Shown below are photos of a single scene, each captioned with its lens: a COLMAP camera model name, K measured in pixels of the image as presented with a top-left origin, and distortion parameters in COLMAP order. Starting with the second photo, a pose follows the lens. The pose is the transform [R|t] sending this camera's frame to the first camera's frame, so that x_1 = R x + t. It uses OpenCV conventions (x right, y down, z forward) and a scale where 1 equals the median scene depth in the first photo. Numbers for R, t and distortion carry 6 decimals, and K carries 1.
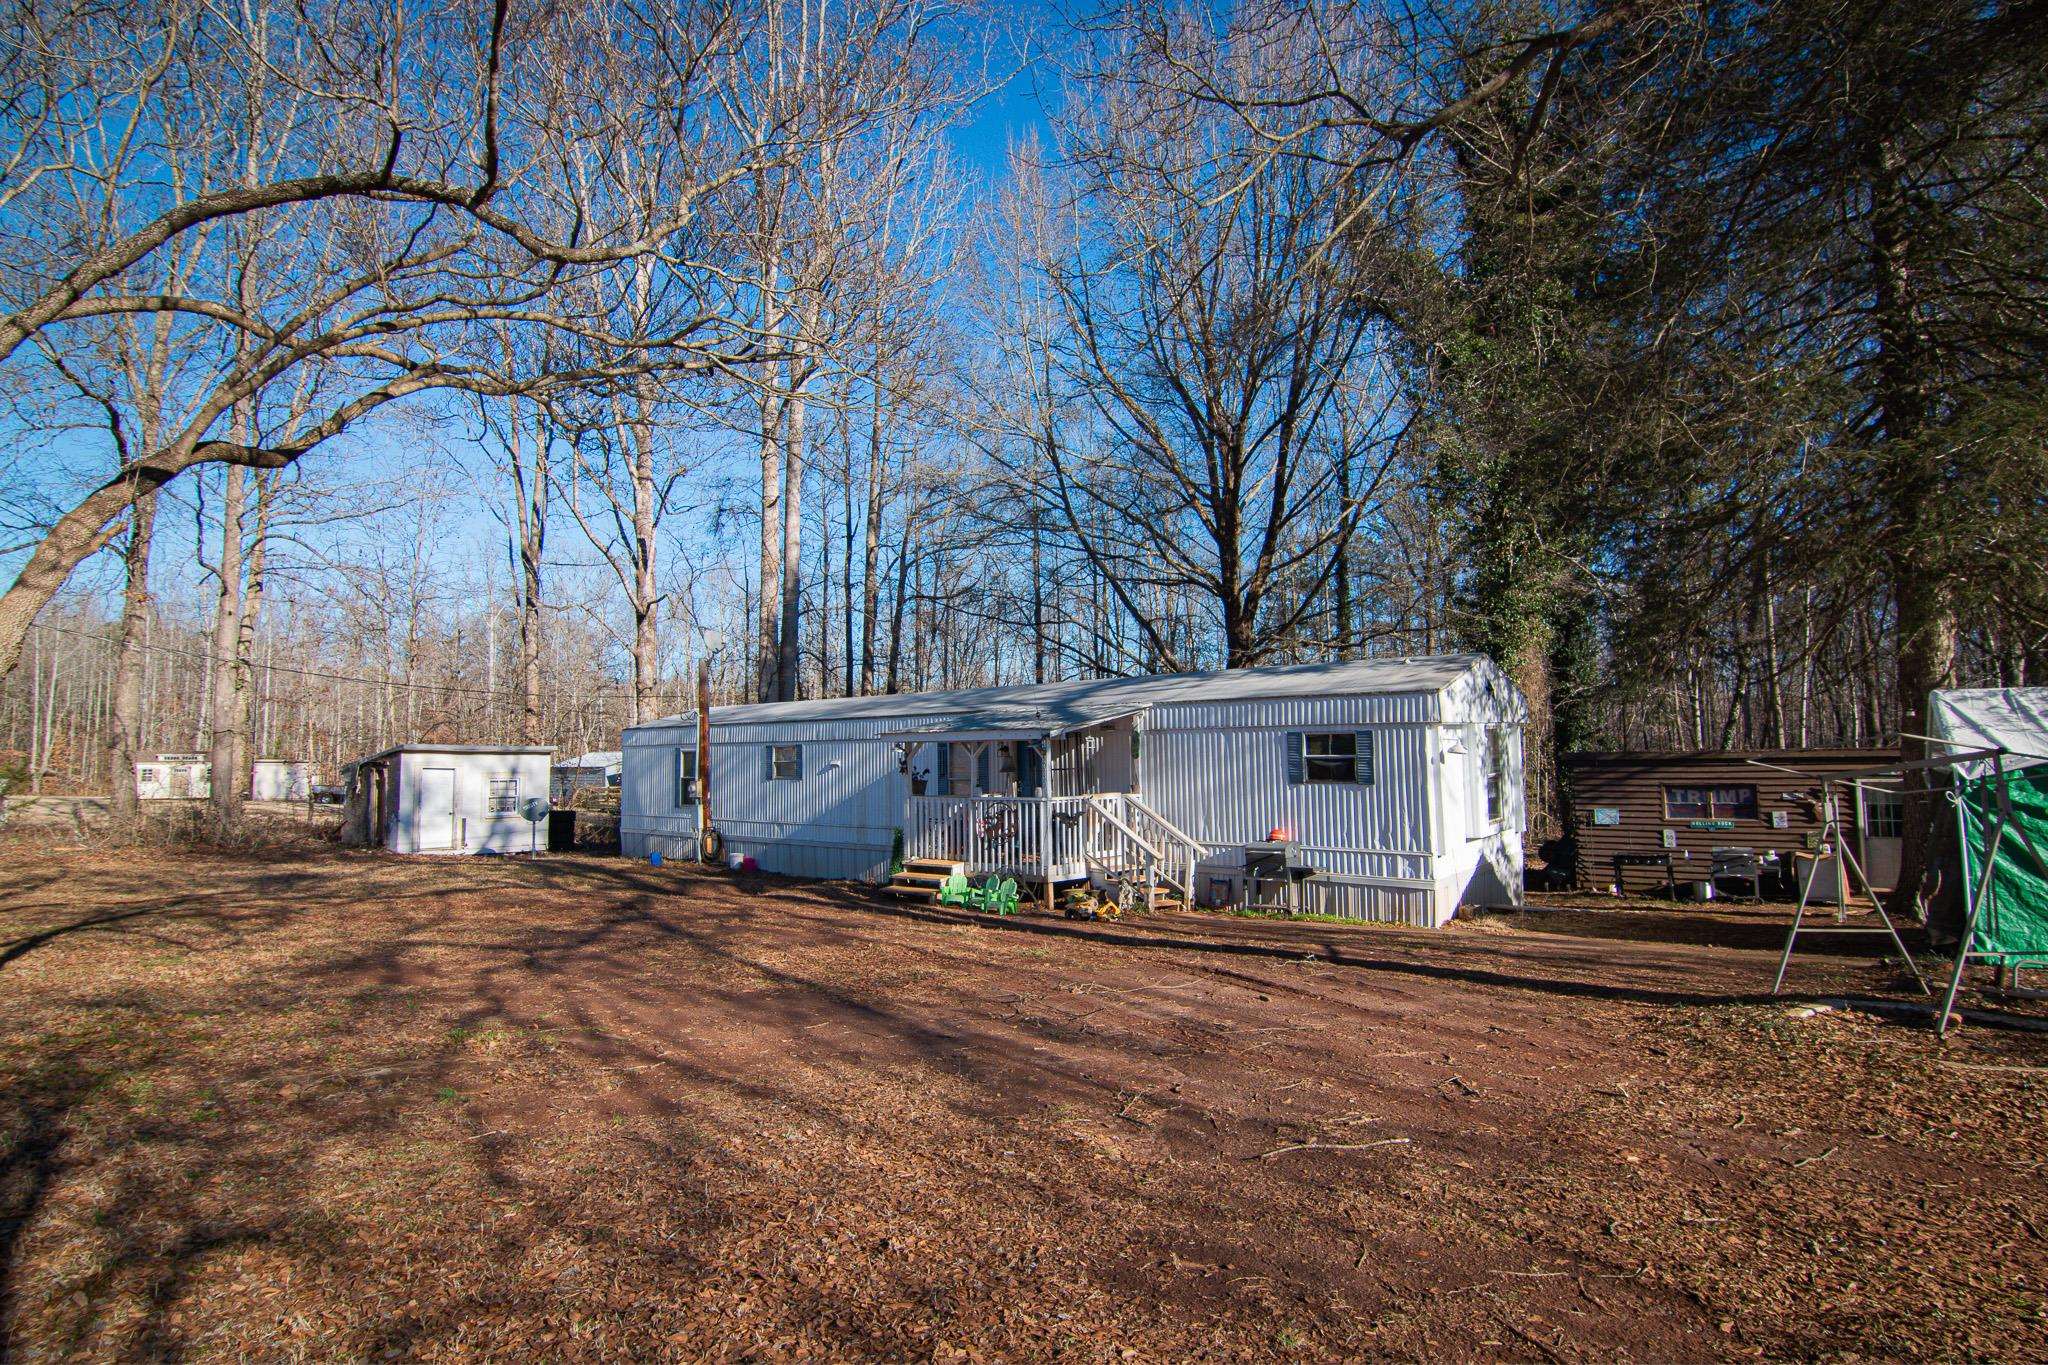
lens RADIAL K [[1034.9, 0, 1031.8], [0, 1034.9, 679.9], [0, 0, 1]] dist [-0.003811, -0.013975]
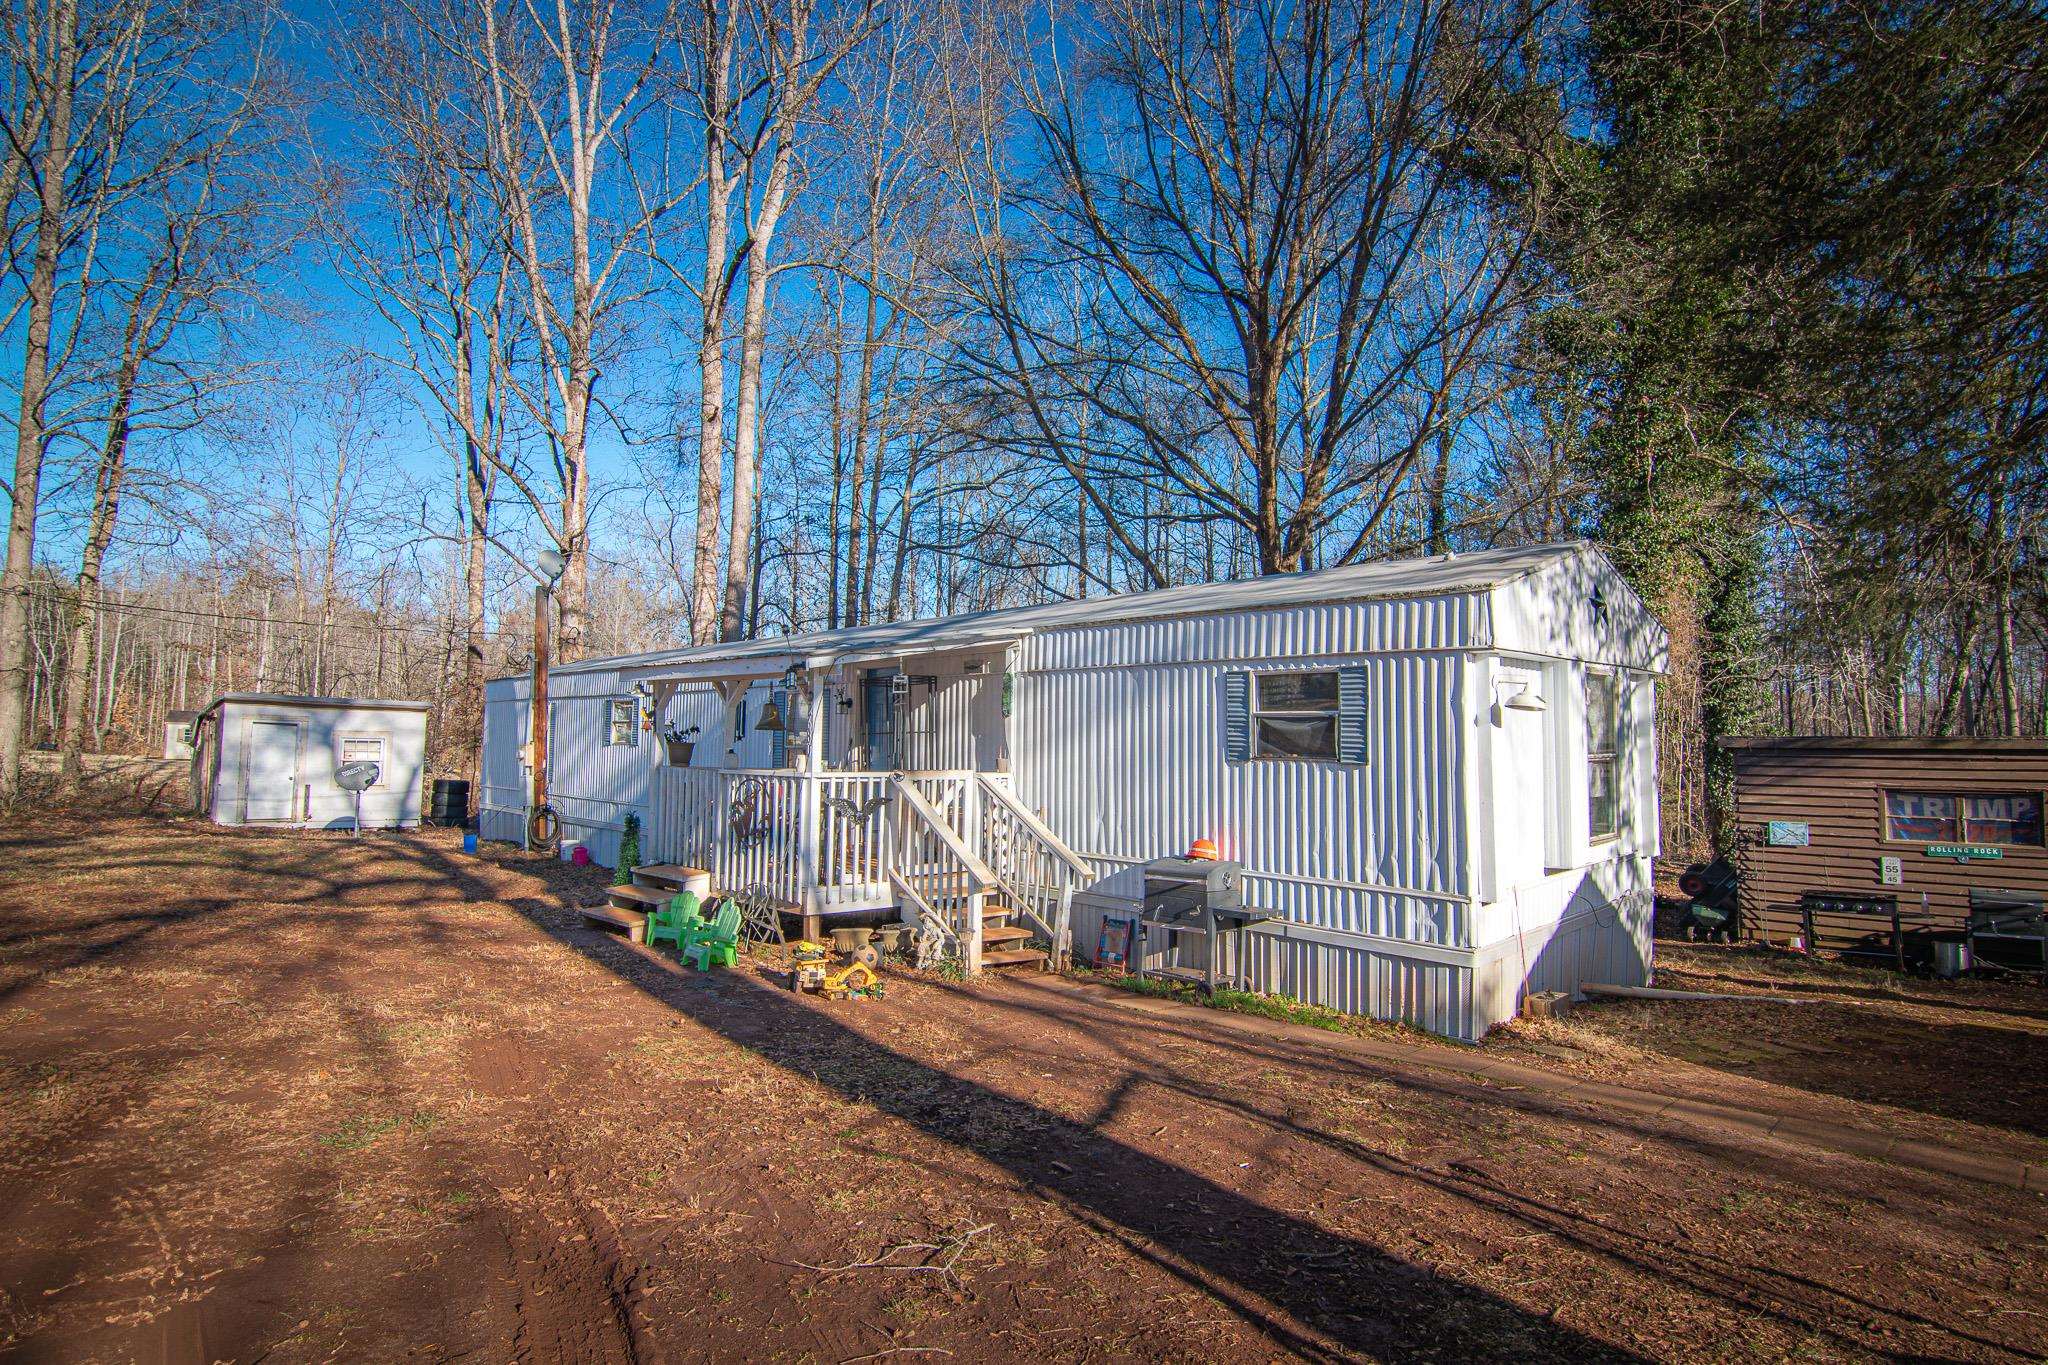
lens RADIAL K [[1062.8, 0, 1025.8], [0, 1062.8, 671.8], [0, 0, 1]] dist [-0.000741, -0.012150]
pose [[0.995038, 0.020851, -0.097284, 0.185693], [-0.020292, 0.999771, 0.006728, 0.047335], [0.097402, -0.004721, 0.995234, 0.385516]]
